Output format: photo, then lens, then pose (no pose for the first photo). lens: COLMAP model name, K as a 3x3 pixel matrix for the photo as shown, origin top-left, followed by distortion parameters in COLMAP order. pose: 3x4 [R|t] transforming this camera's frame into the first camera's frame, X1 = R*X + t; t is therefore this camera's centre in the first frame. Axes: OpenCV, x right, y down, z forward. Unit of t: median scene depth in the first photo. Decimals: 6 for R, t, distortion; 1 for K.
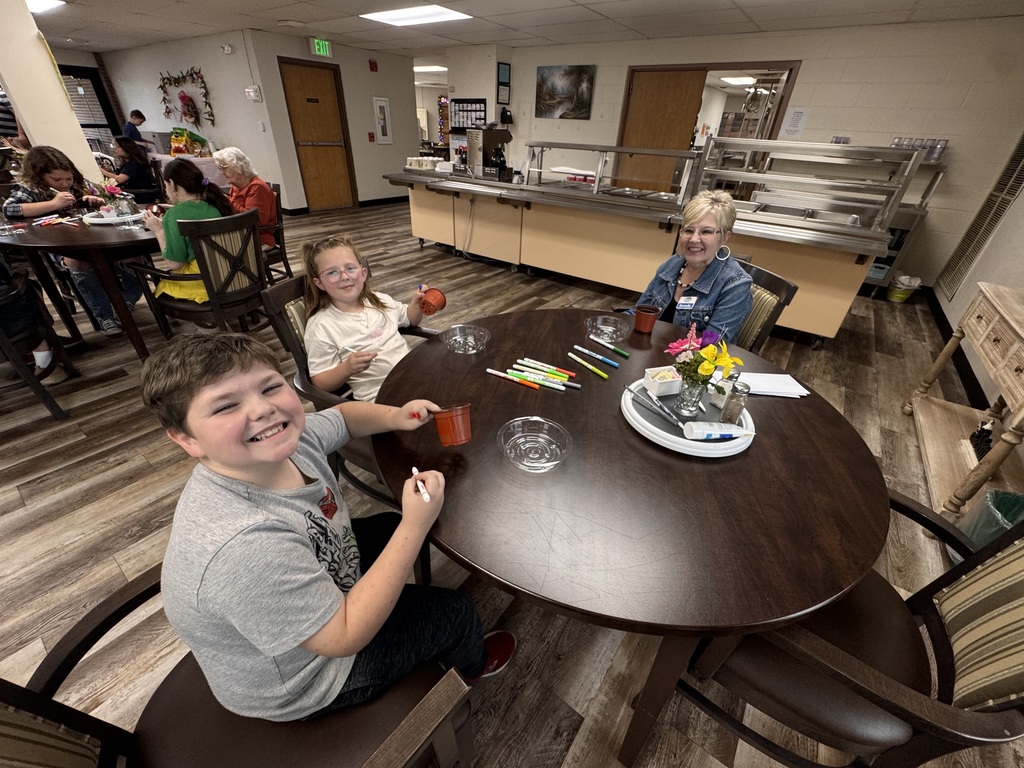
lens RADIAL K [[409.1, 0, 512.0], [0, 409.1, 384.0], [0, 0, 1]] dist [-0.000712, -0.000178]
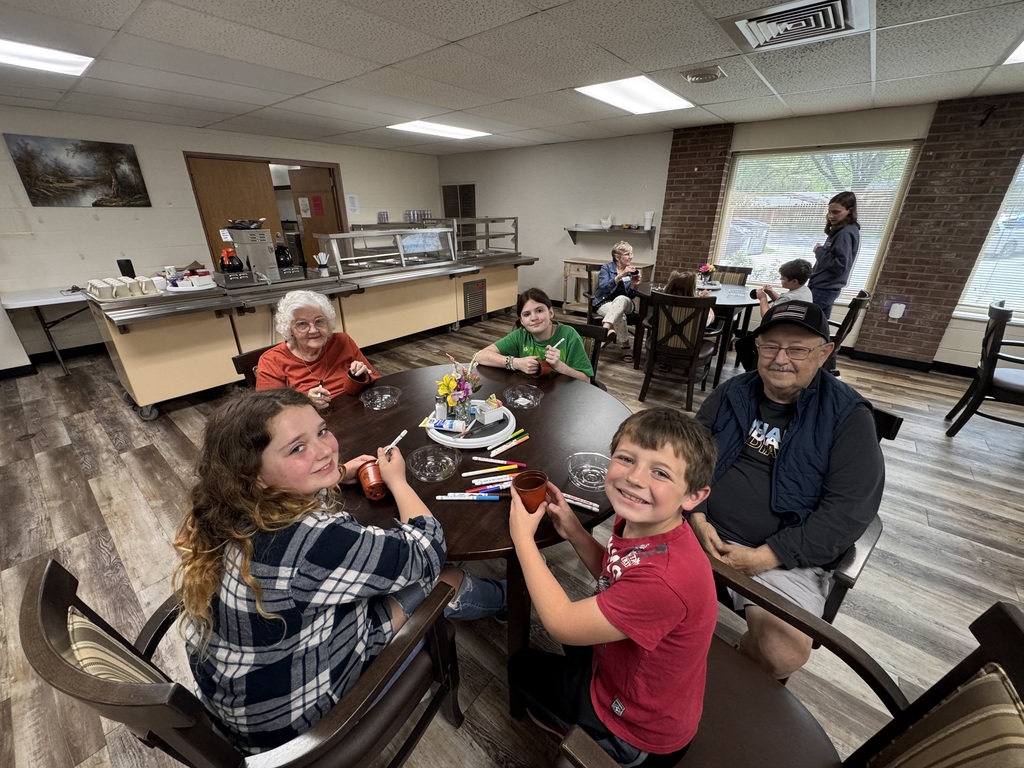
lens RADIAL K [[409.1, 0, 512.0], [0, 409.1, 384.0], [0, 0, 1]] dist [-0.000712, -0.000178]
pose [[0.054936, -0.435267, 0.898624, -0.667289], [0.532919, 0.773860, 0.342256, -0.282112], [-0.844381, 0.460092, 0.274475, 0.351392]]
